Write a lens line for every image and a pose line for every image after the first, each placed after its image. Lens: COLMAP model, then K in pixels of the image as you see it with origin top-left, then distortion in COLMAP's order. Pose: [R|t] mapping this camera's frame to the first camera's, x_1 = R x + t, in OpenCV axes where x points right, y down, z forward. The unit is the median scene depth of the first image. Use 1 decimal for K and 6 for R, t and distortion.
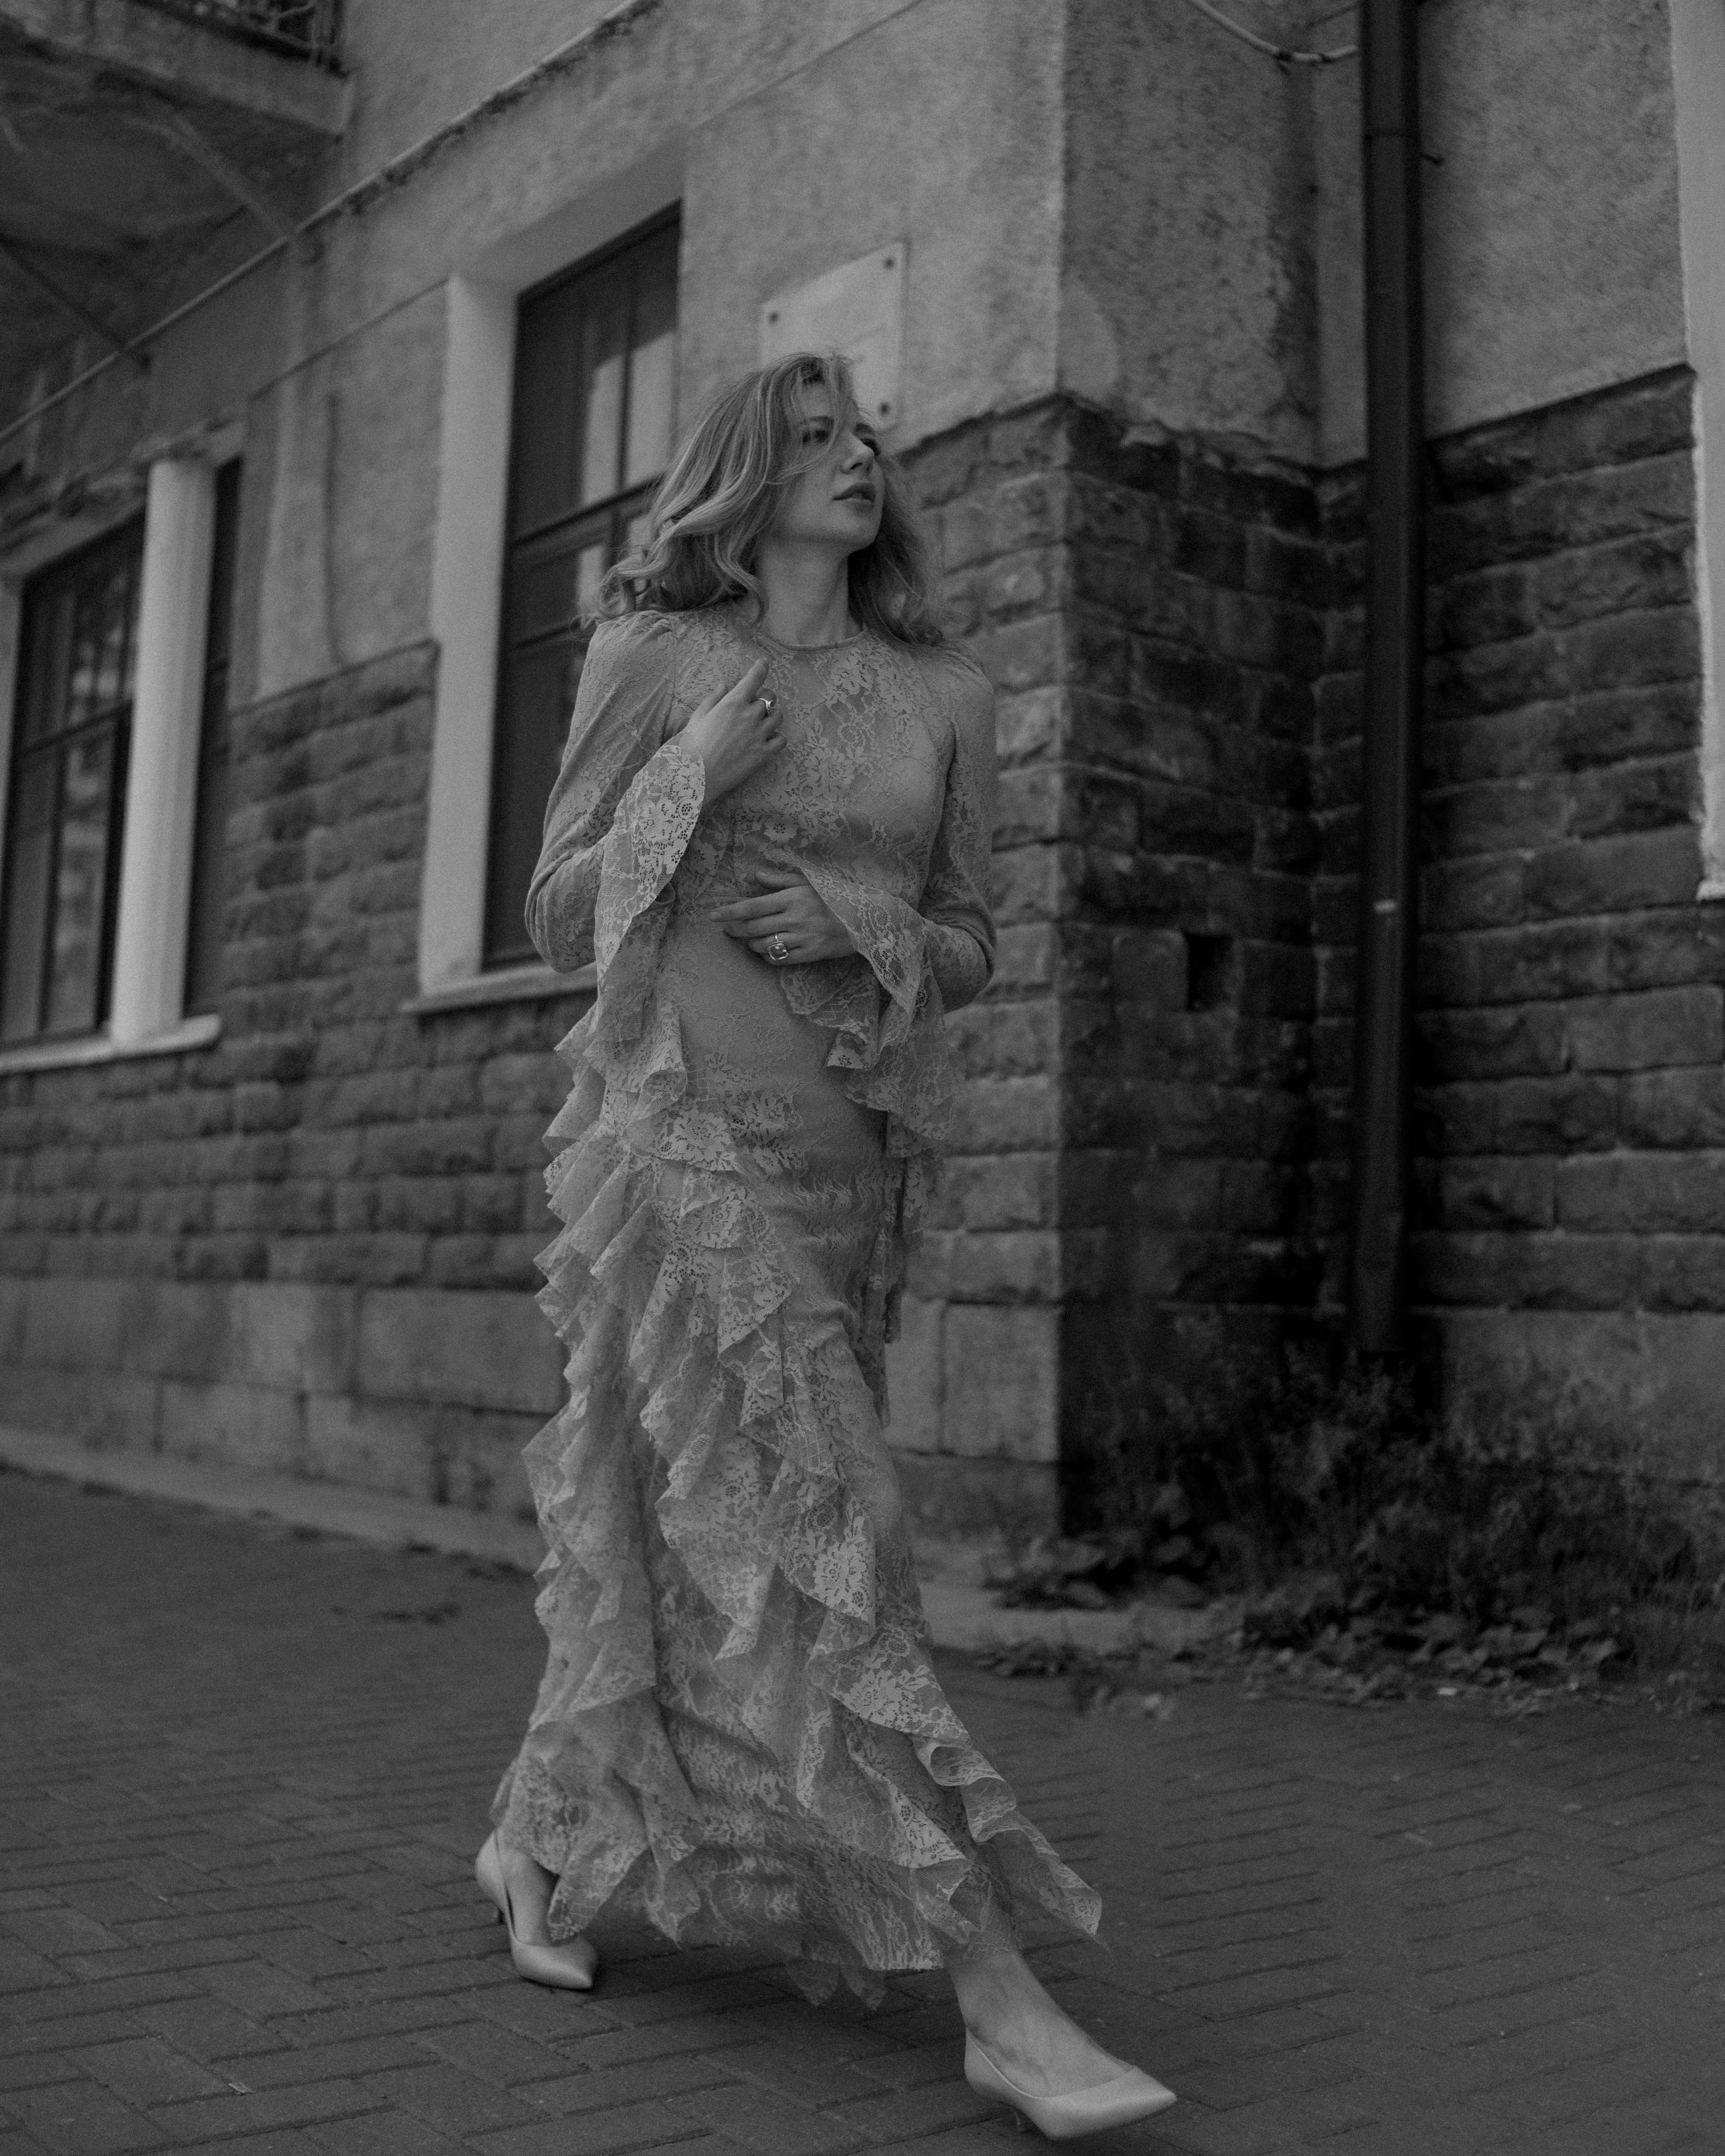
lens RADIAL K [[2574.3, 0, 868.8], [0, 2574.3, 984.8], [0, 0, 1]] dist [-0.127464, 0.030221]
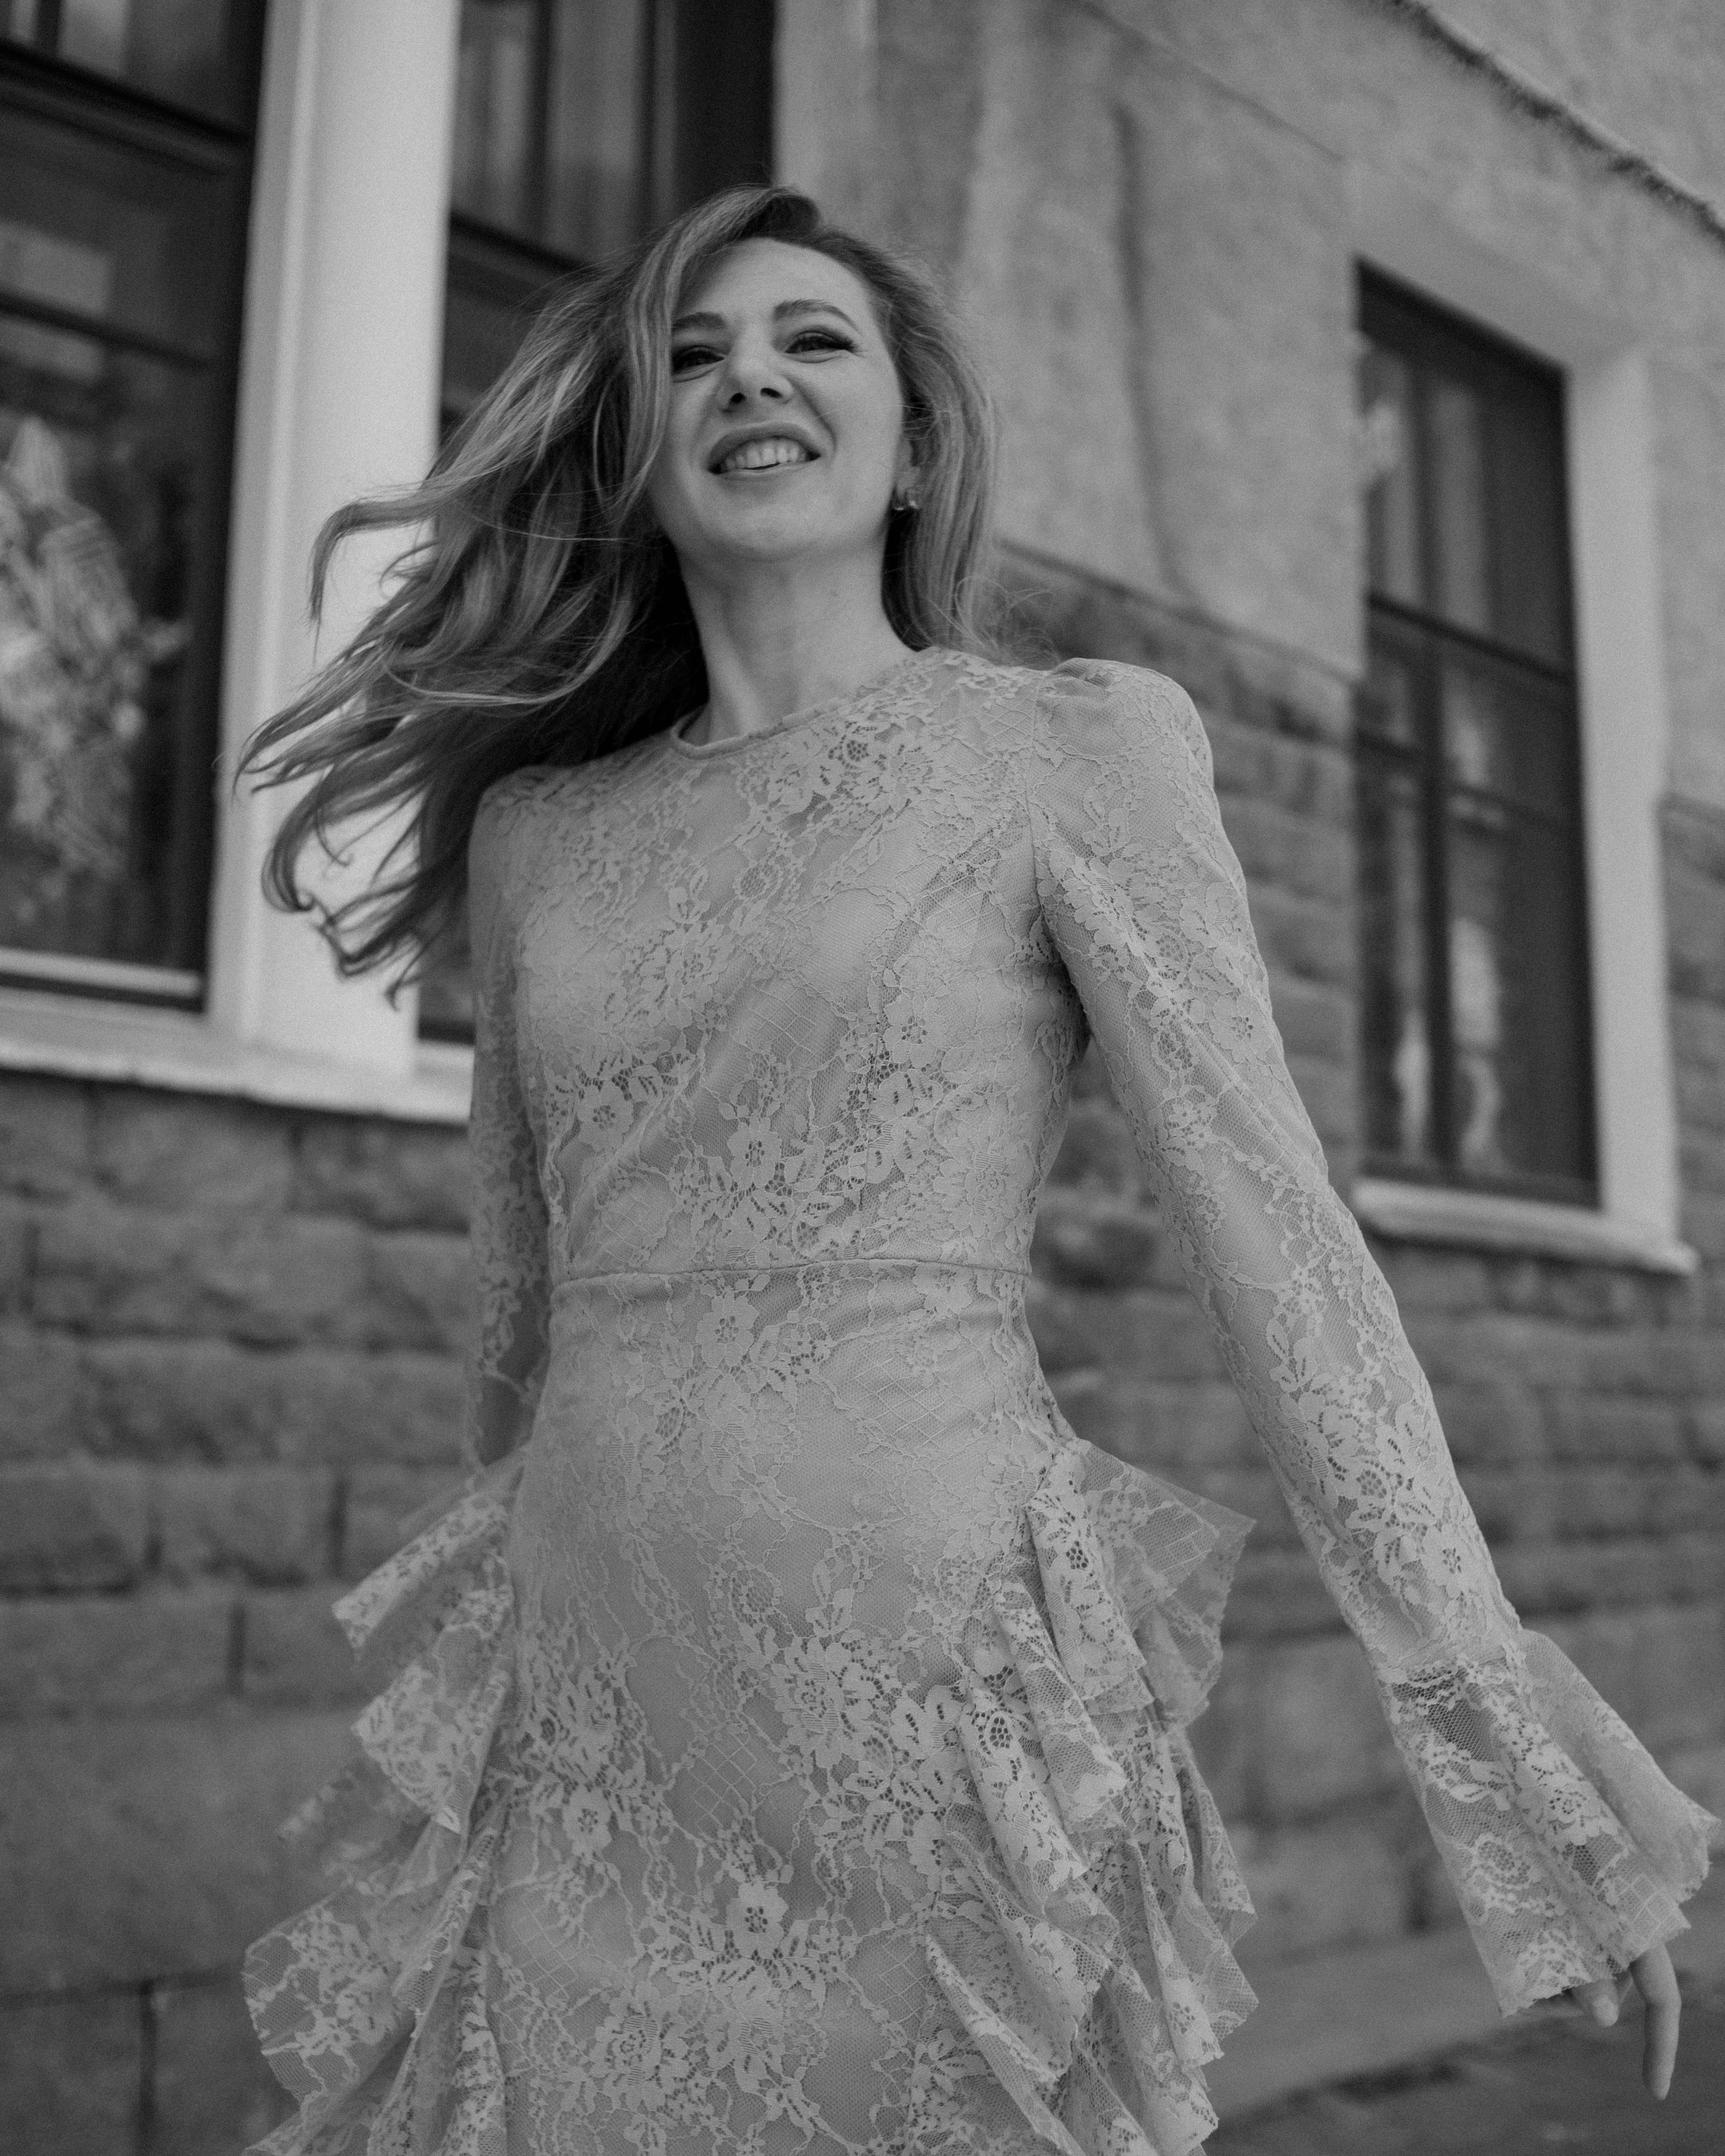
lens RADIAL K [[2574.3, 0, 868.8], [0, 2574.3, 984.8], [0, 0, 1]] dist [-0.127464, 0.030221]
pose [[-0.103882, 0.132746, 0.985691, -0.895355], [-0.152940, 0.977134, -0.147712, 0.072750], [-0.982760, -0.166096, -0.081205, 1.270871]]
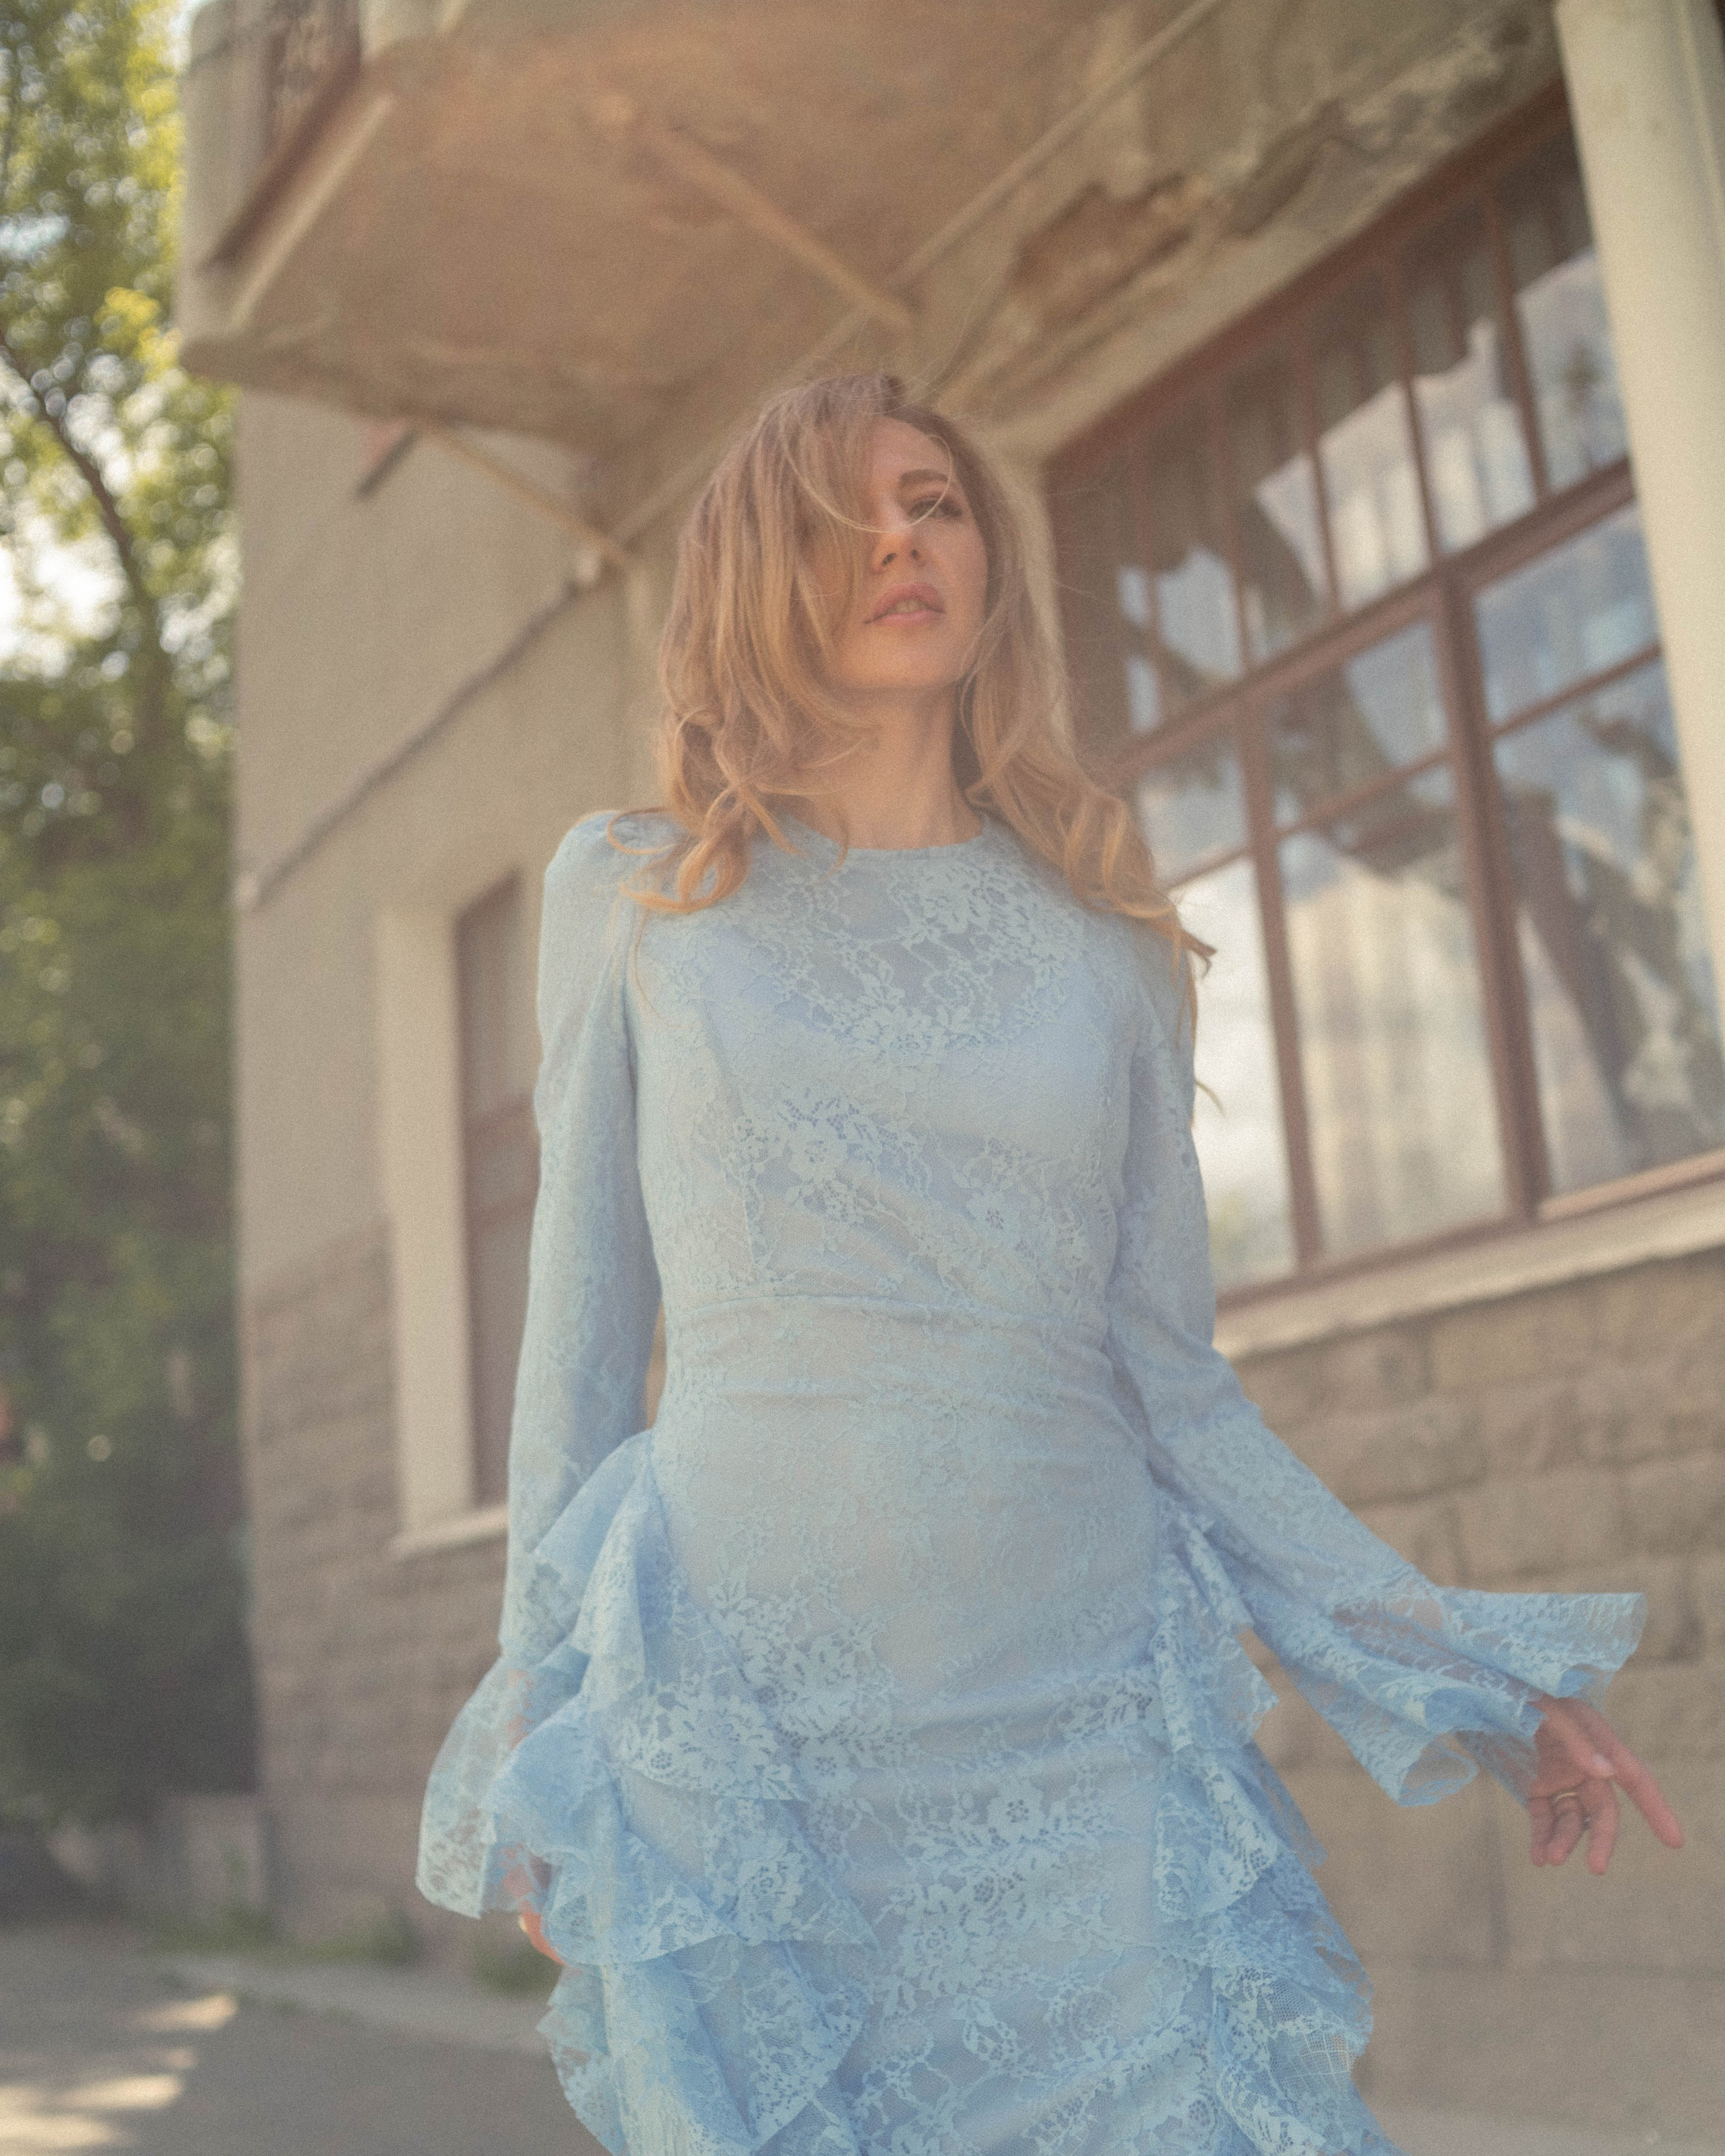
lens RADIAL K [[2585.2, 0, 862.1], [0, 2585.2, 1128.7], [0, 0, 1]] dist [-0.139549, 0.081318]
pose [[0.987358, -0.121433, -0.101874, -0.532071], [0.111118, 0.988613, -0.101470, 0.050759], [0.113036, 0.088867, 0.989609, 0.744692]]
